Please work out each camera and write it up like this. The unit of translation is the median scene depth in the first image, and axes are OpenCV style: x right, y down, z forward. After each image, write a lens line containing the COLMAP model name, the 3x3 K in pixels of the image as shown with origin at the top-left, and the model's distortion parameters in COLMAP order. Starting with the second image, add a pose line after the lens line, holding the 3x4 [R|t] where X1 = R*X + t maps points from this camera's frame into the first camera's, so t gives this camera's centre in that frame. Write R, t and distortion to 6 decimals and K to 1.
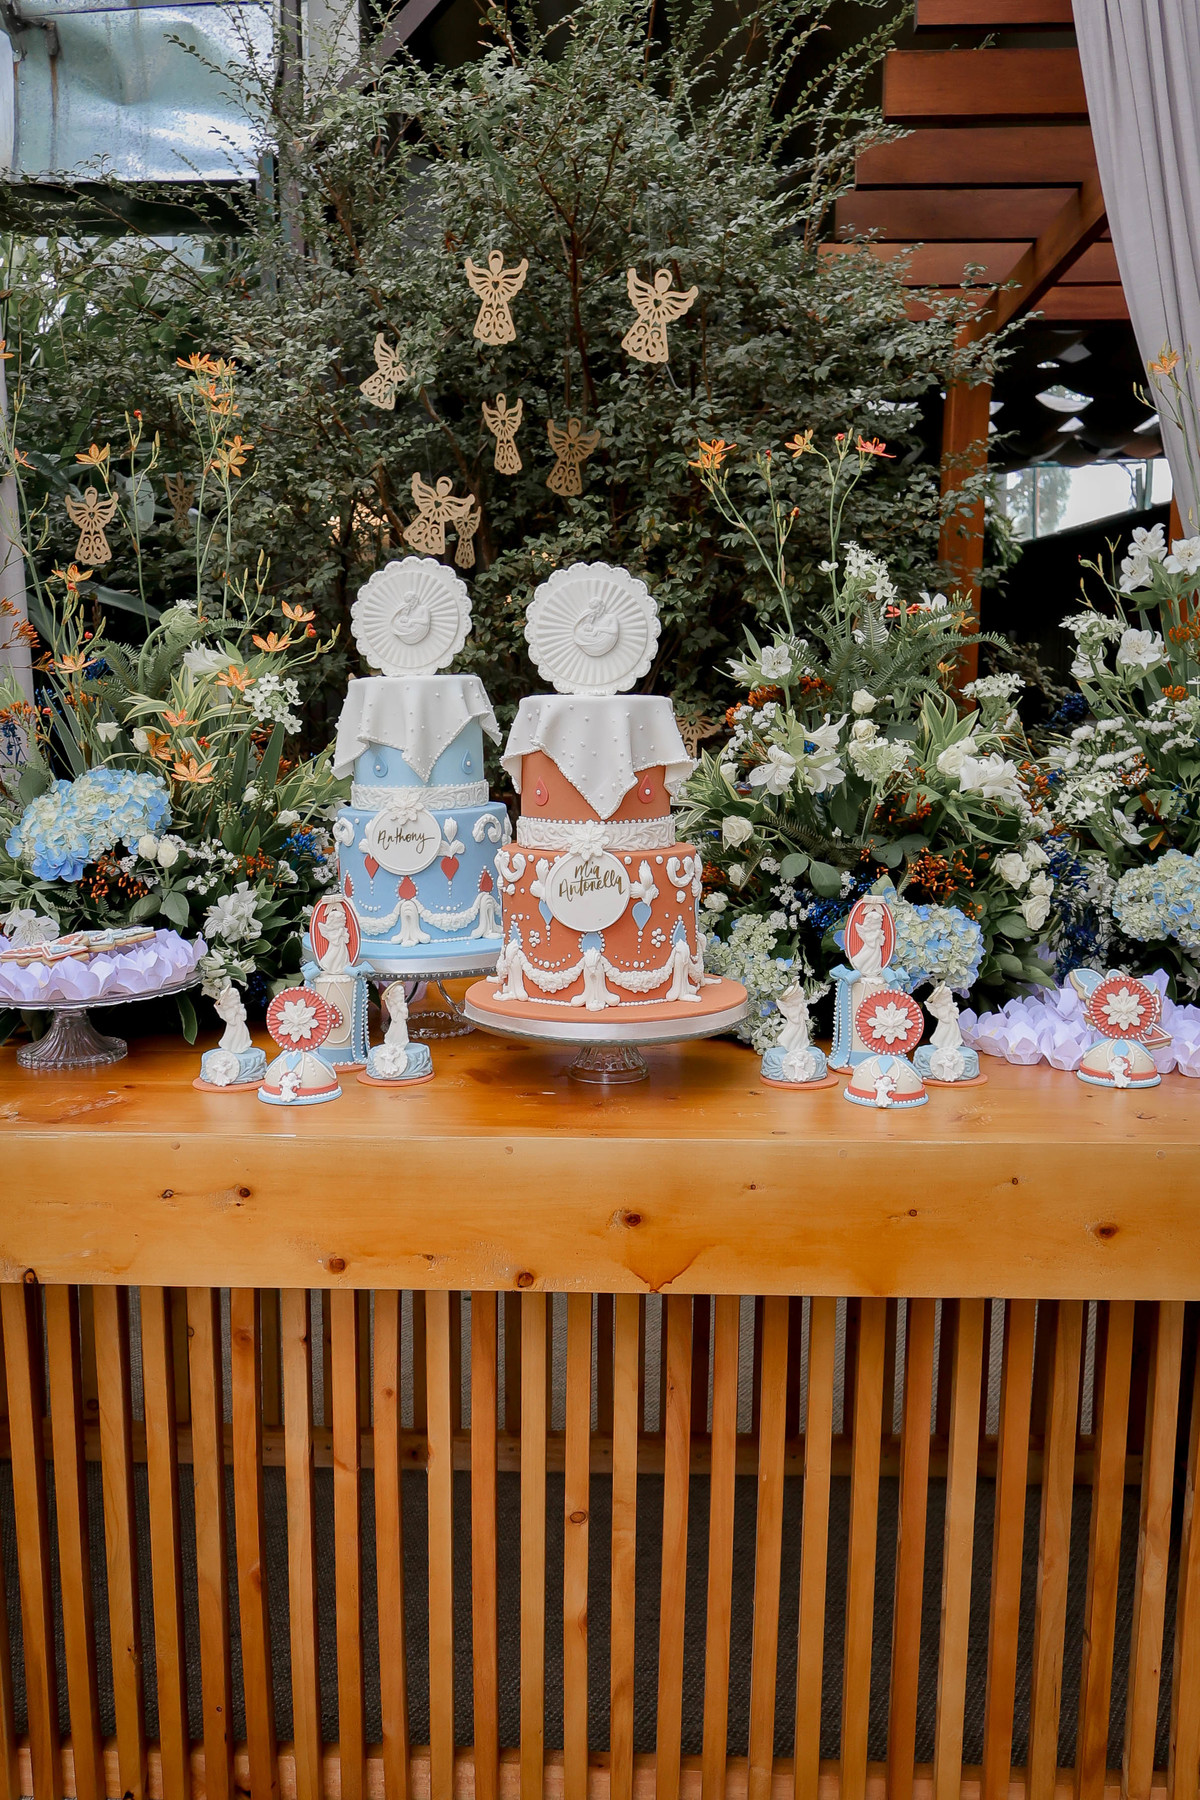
lens RADIAL K [[1455.6, 0, 599.4], [0, 1455.6, 930.8], [0, 0, 1]] dist [-0.002960, 0.005801]
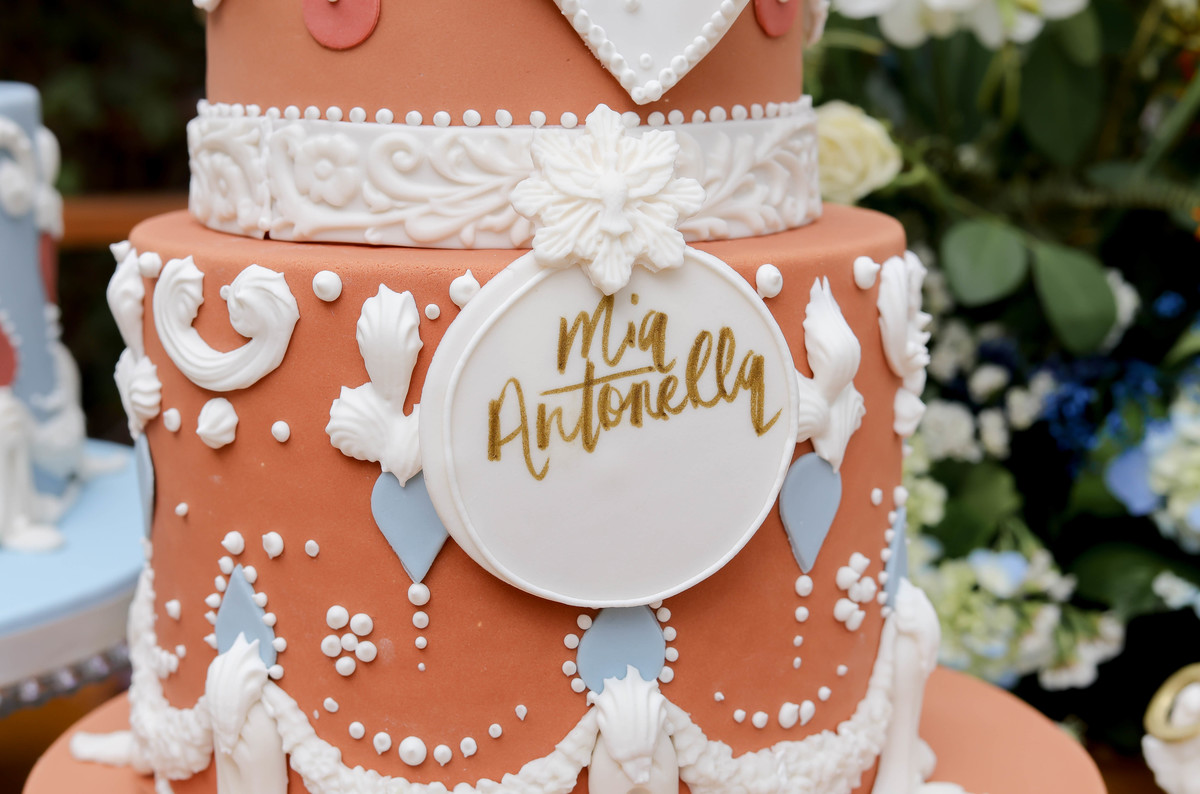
lens RADIAL K [[2029.7, 0, 608.0], [0, 2029.7, 405.5], [0, 0, 1]] dist [-0.170059, 0.000000]
pose [[0.948230, -0.057191, 0.312391, -0.089492], [0.042260, 0.997626, 0.054367, -0.040329], [-0.314759, -0.038351, 0.948397, 0.604132]]
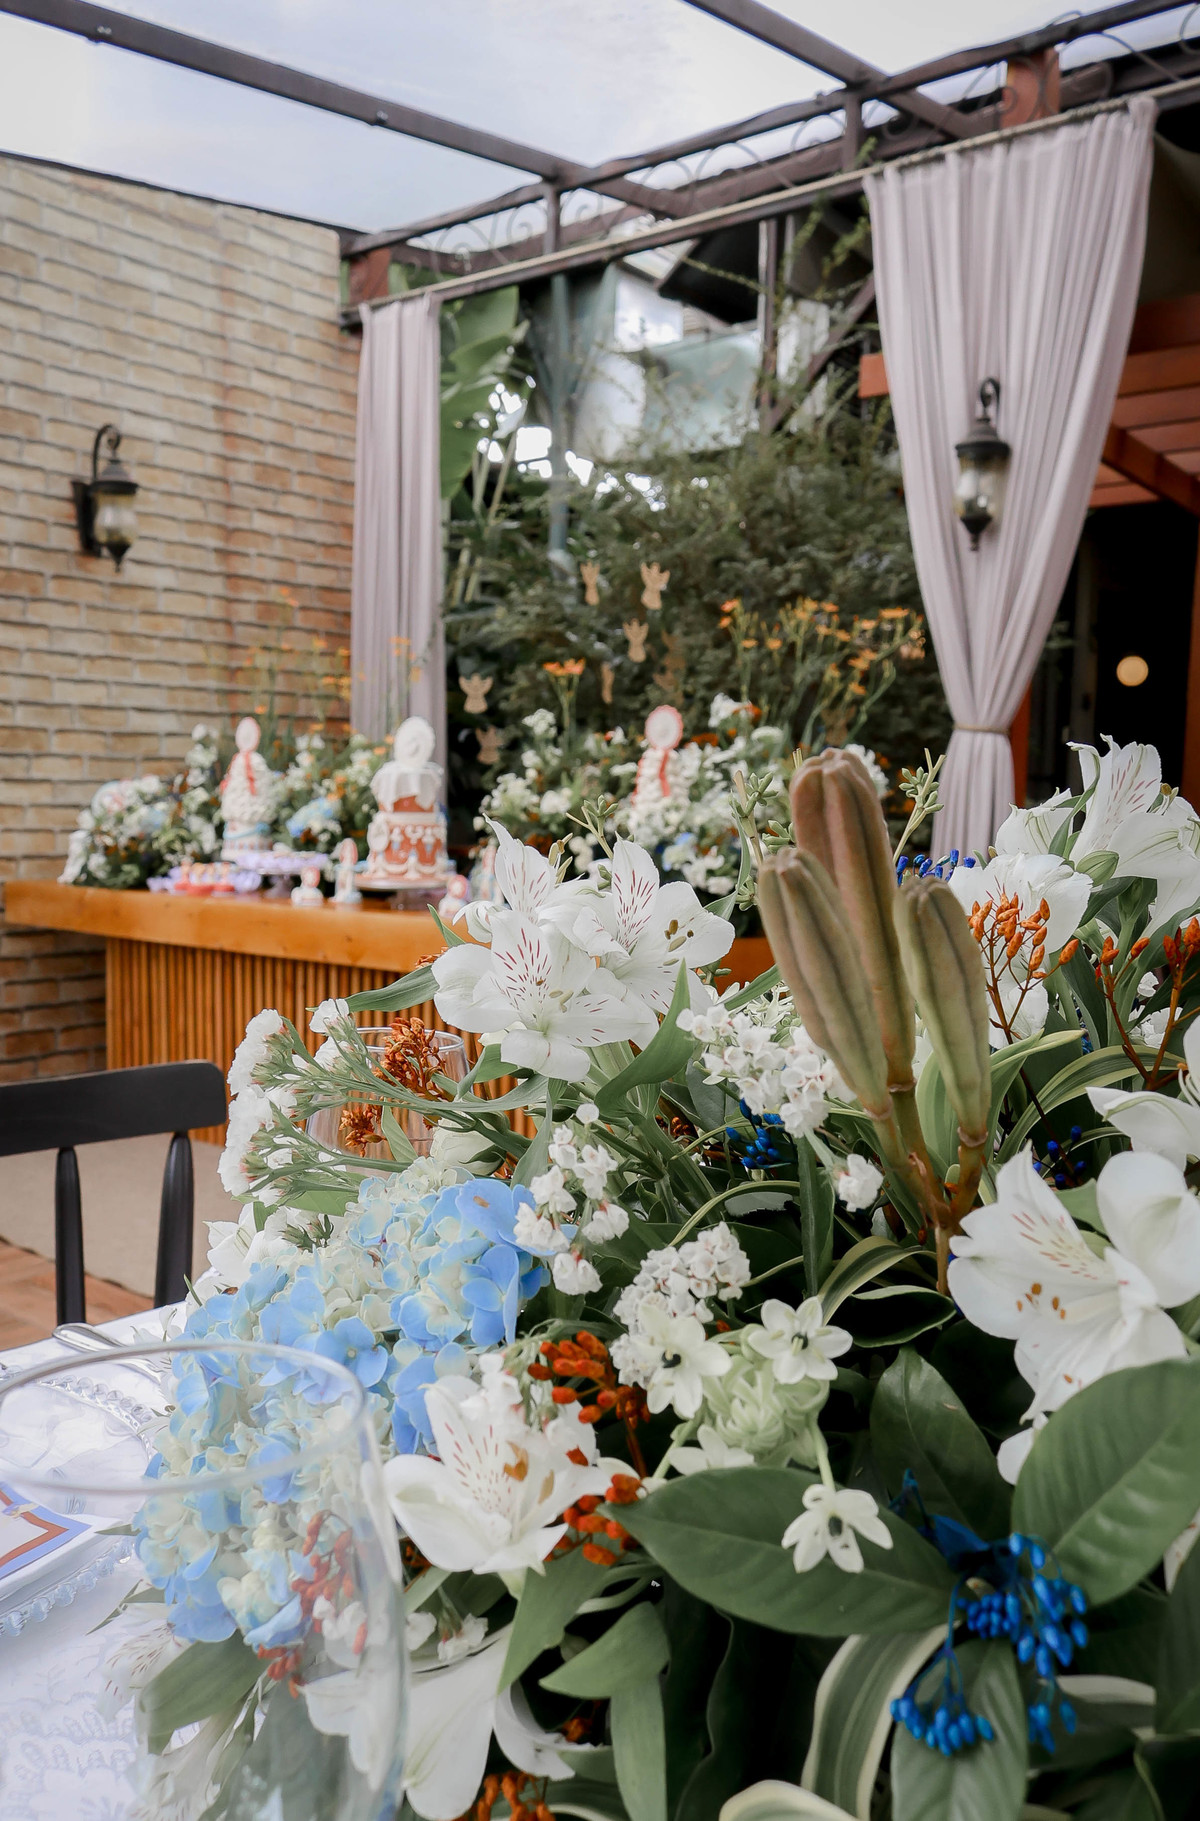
lens RADIAL K [[1472.6, 0, 612.0], [0, 1472.6, 942.7], [0, 0, 1]] dist [-0.002960, 0.005801]
pose [[0.817876, 0.072371, -0.570826, 1.762953], [-0.106064, 0.994021, -0.025943, 0.179763], [0.565535, 0.081762, 0.820661, -0.965971]]
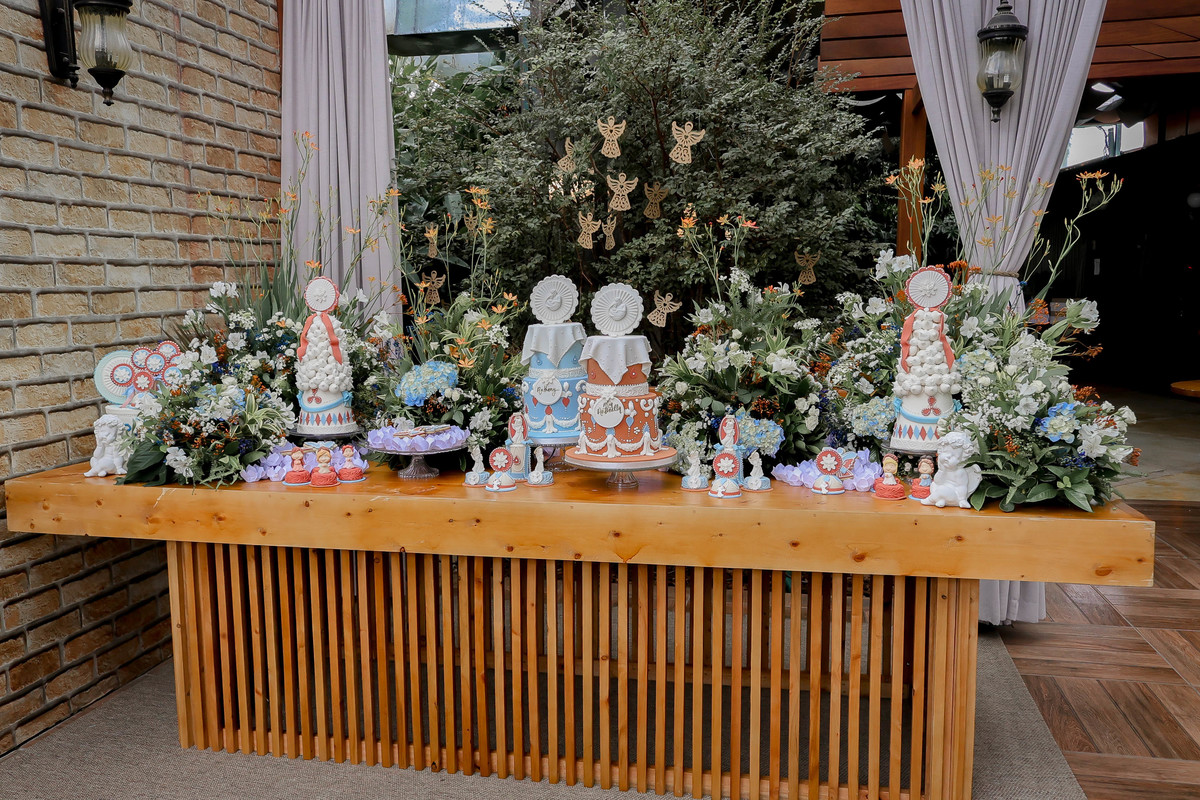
lens RADIAL K [[970.4, 0, 583.5], [0, 970.4, 404.8], [0, 0, 1]] dist [-0.002960, 0.005801]
pose [[0.984568, 0.008959, -0.174774, 0.215582], [-0.014715, 0.999390, -0.031664, 0.013041], [0.174383, 0.033747, 0.984099, -0.617539]]
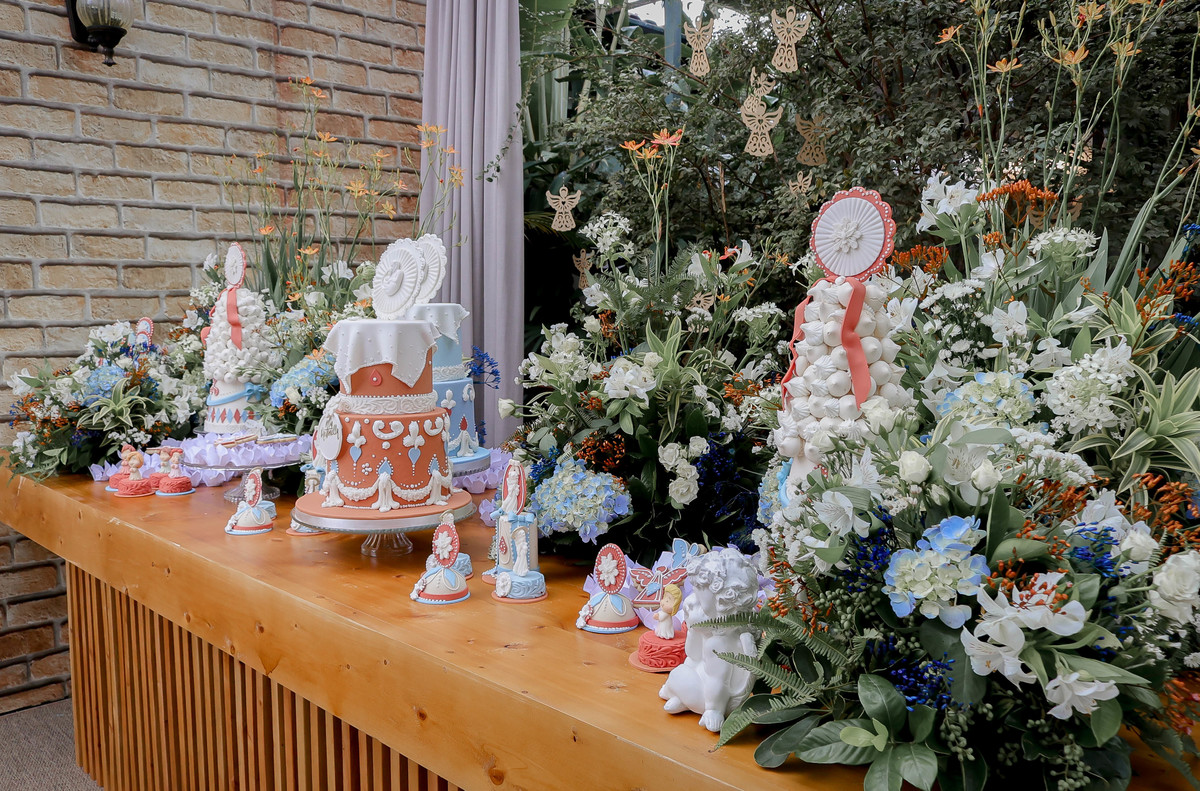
lens RADIAL K [[970.4, 0, 596.2], [0, 970.4, 401.2], [0, 0, 1]] dist [-0.002960, 0.005801]
pose [[0.738953, 0.073391, -0.669748, 0.828094], [-0.103739, 0.994590, -0.005471, -0.079664], [0.665723, 0.073522, 0.742569, 0.313755]]
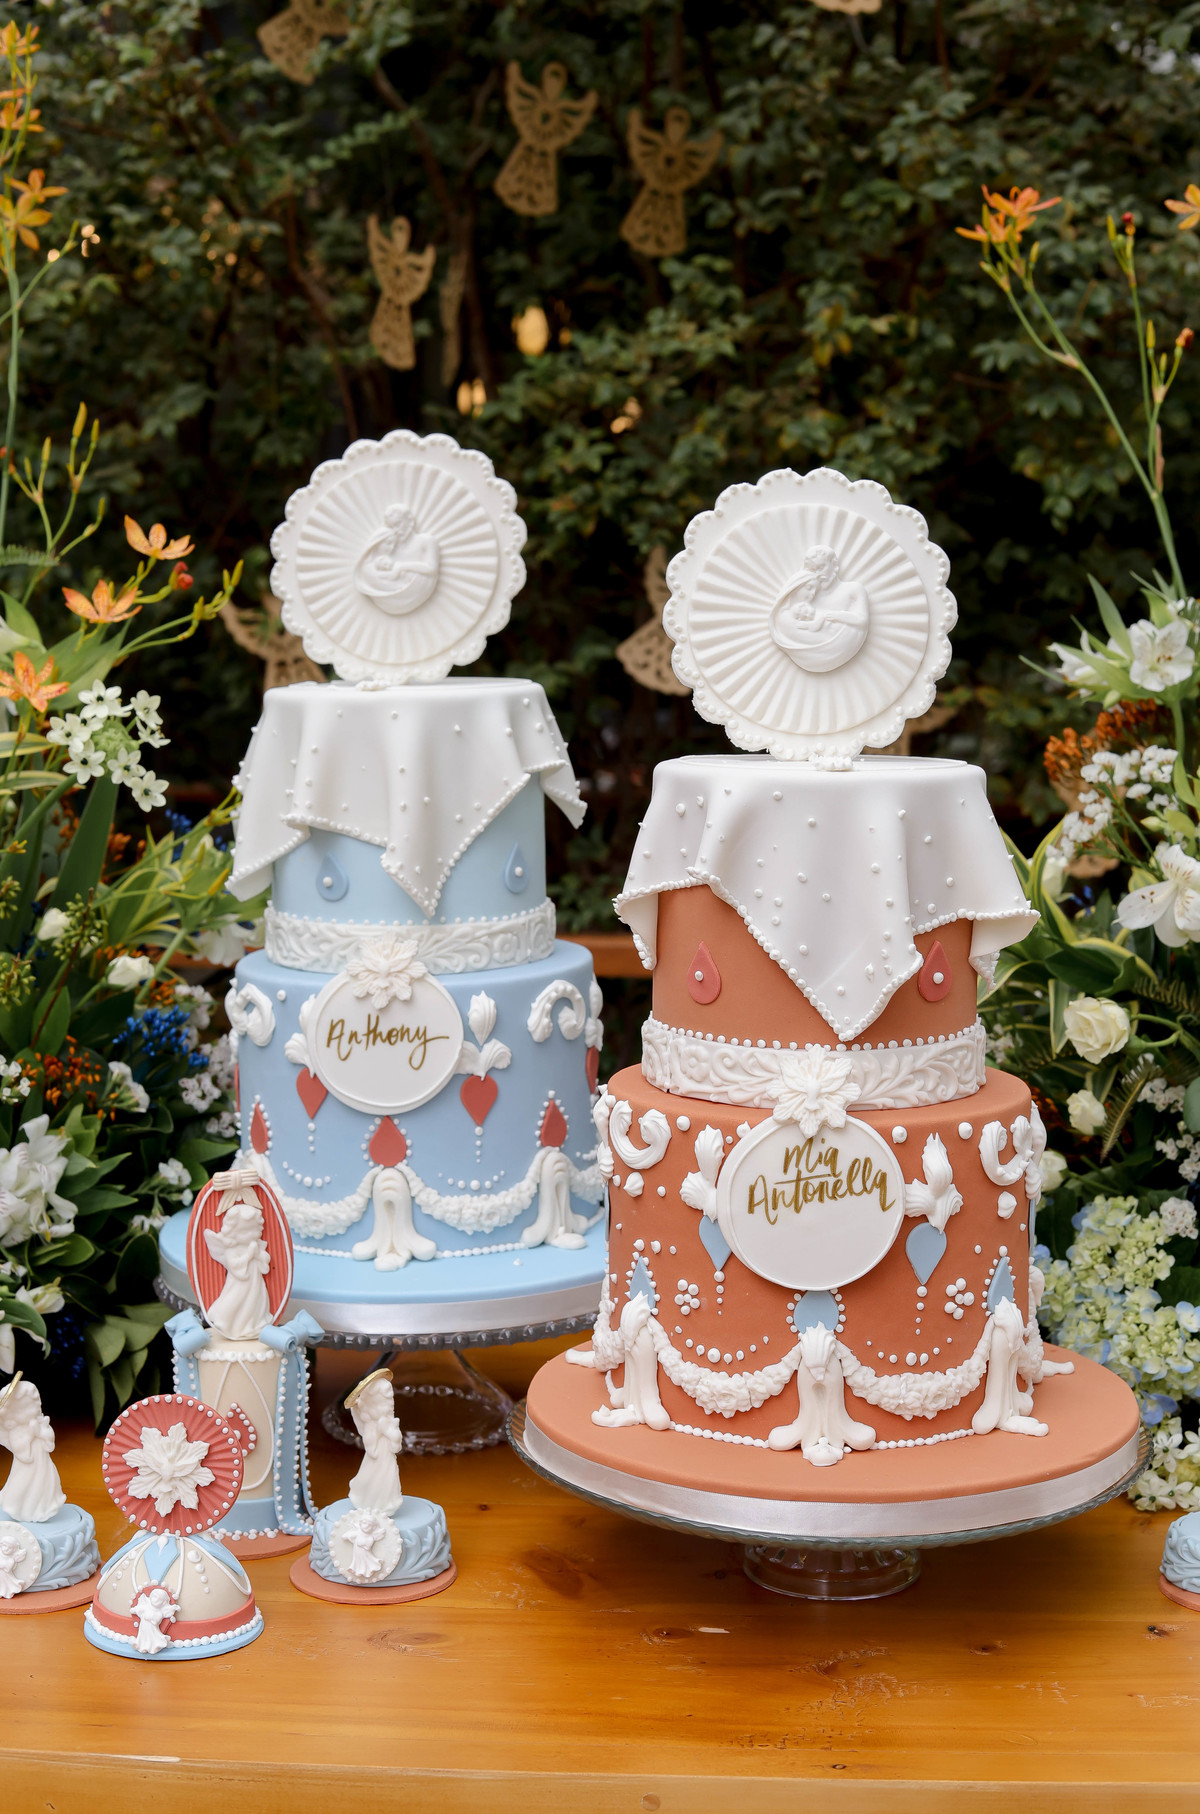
lens RADIAL K [[2716.6, 0, 610.1], [0, 2716.6, 907.3], [0, 0, 1]] dist [-0.139530, 0.000000]
pose [[0.999937, 0.010545, -0.003916, -0.058425], [-0.010657, 0.999500, -0.029768, -0.079635], [0.003600, 0.029808, 0.999549, 0.129029]]
